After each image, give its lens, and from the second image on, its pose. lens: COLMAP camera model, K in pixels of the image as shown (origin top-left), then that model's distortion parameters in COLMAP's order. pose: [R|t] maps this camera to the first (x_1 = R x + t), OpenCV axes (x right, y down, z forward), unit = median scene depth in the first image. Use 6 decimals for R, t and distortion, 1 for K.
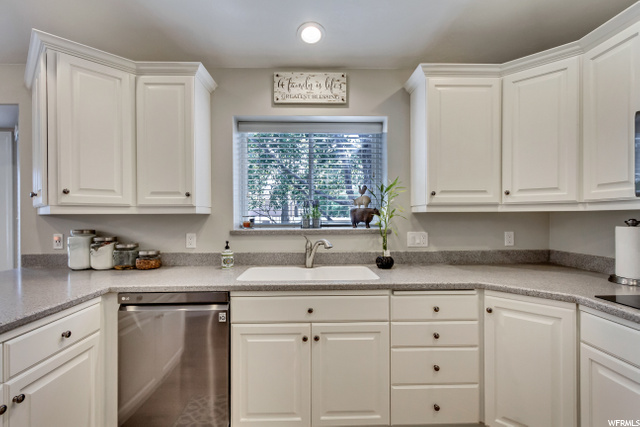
lens RADIAL K [[300.0, 0, 320.0], [0, 300.0, 213.5], [0, 0, 1]] dist [0.000387, -0.000162]
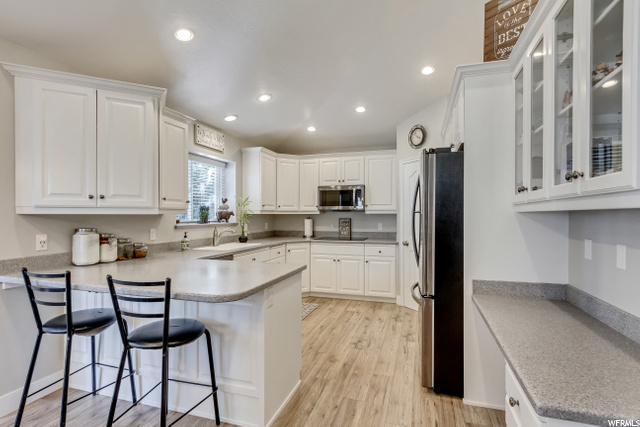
lens RADIAL K [[320.1, 0, 322.2], [0, 320.1, 216.5], [0, 0, 1]] dist [-0.002870, -0.001221]
pose [[0.323925, -0.000844, 0.946082, -1.559335], [-0.001291, 0.999998, 0.001334, 0.009452], [-0.946082, -0.001654, 0.323923, -0.161353]]
